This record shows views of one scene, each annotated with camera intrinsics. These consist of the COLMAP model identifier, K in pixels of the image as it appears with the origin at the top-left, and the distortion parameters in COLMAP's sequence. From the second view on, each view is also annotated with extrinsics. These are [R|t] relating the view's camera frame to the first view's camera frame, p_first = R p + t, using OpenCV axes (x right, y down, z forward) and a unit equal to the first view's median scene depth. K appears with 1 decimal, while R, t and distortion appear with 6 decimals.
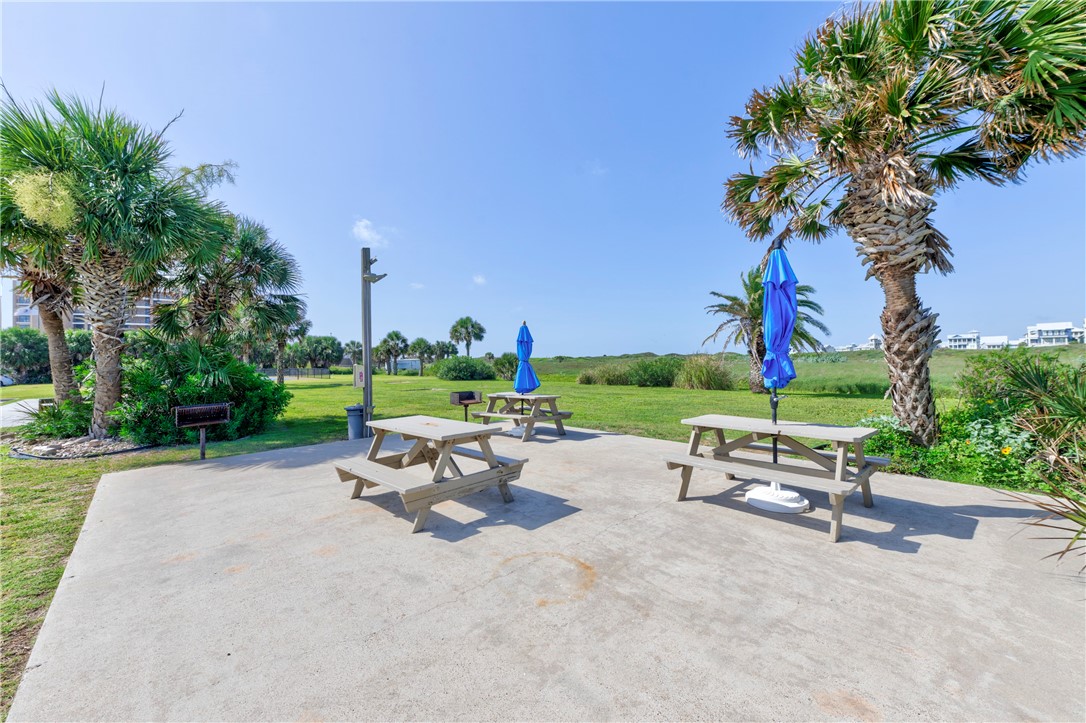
lens RADIAL K [[433.9, 0, 542.2], [0, 433.9, 362.8], [0, 0, 1]] dist [0.002869, 0.000086]
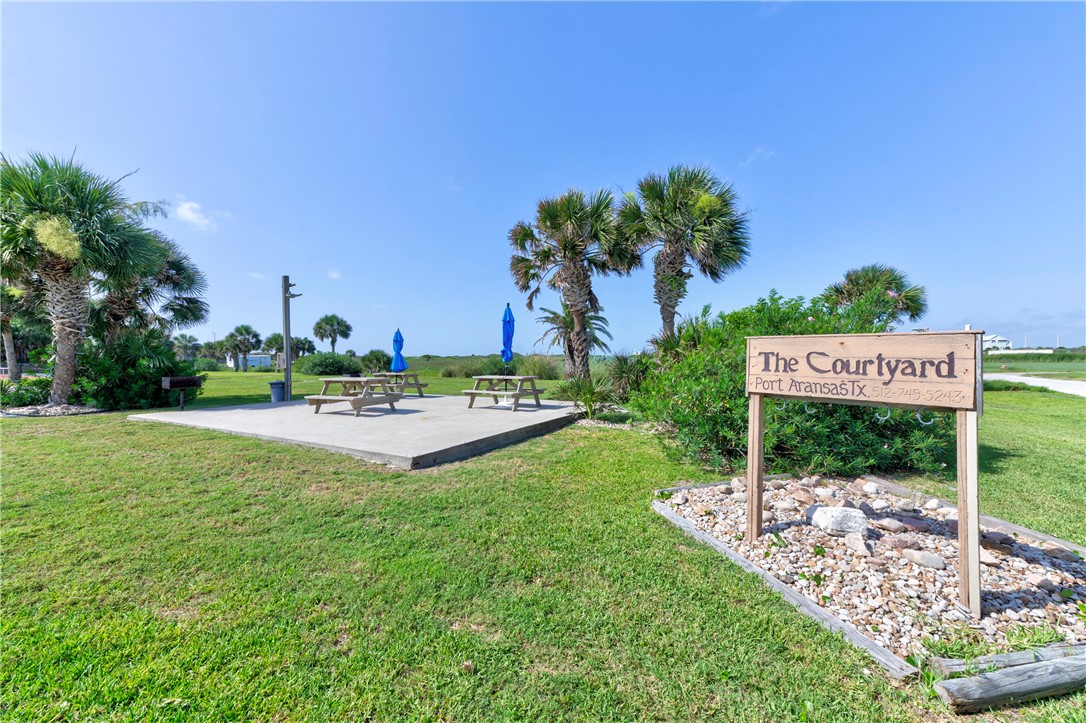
lens RADIAL K [[433.9, 0, 553.7], [0, 433.9, 362.6], [0, 0, 1]] dist [0.002869, 0.000086]
pose [[0.948437, 0.007805, 0.316871, -0.000660], [-0.007590, 0.999969, -0.001913, 0.010285], [-0.316876, -0.000590, 0.948467, -0.232848]]
